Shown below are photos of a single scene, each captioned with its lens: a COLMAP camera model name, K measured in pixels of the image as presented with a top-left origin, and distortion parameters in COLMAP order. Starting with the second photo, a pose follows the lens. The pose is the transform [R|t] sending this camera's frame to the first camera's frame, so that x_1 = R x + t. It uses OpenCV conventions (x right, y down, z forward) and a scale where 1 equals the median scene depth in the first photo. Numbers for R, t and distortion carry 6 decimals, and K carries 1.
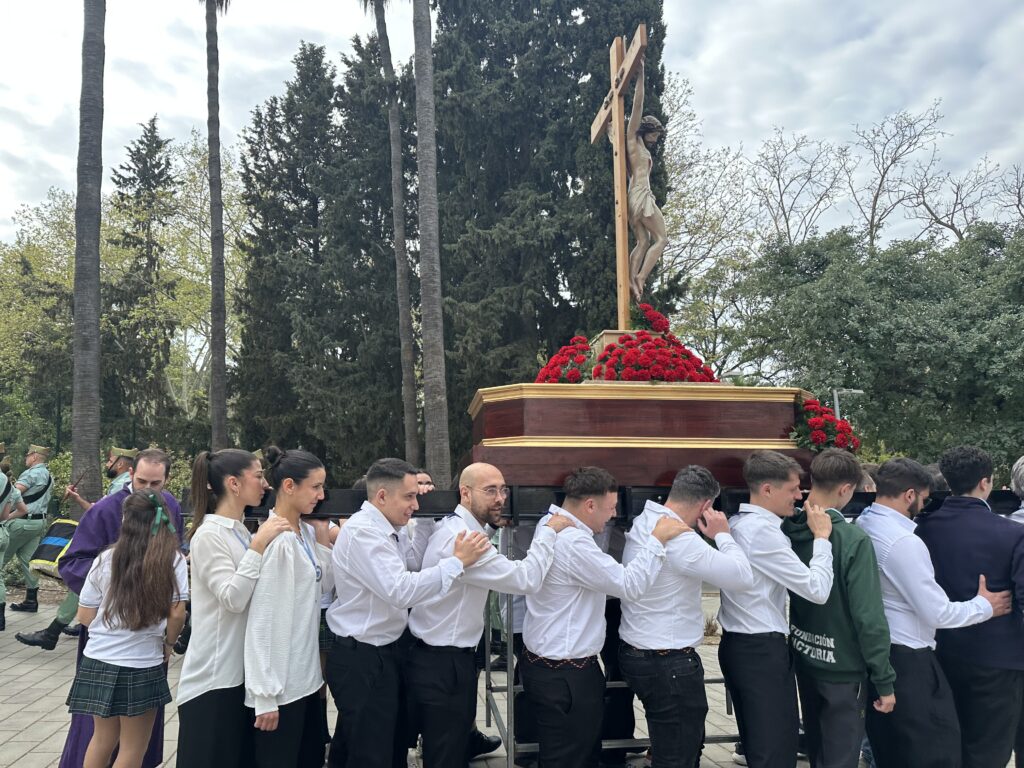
lens RADIAL K [[734.5, 0, 506.8], [0, 734.5, 380.6], [0, 0, 1]] dist [0.084723, -0.067867]
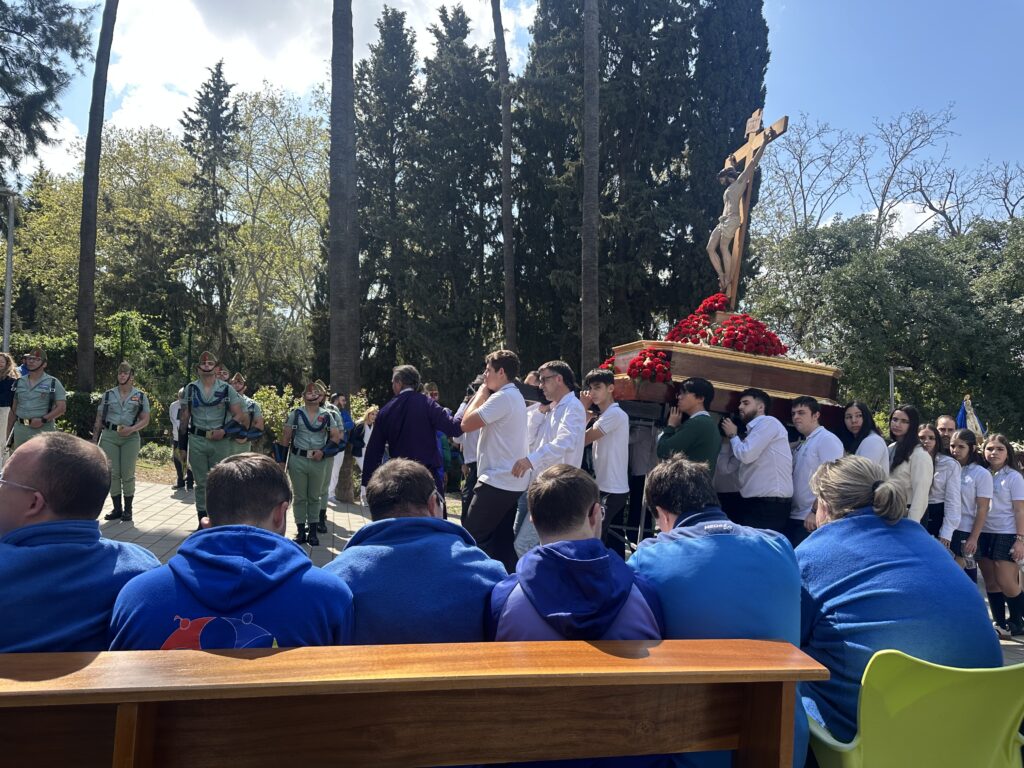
lens RADIAL K [[748.6, 0, 512.0], [0, 748.6, 384.0], [0, 0, 1]] dist [0.054868, -0.034739]
pose [[0.996644, 0.047561, 0.066623, -0.122874], [-0.052548, 0.995781, 0.075221, -0.009056], [-0.062764, -0.078469, 0.994939, -0.106018]]
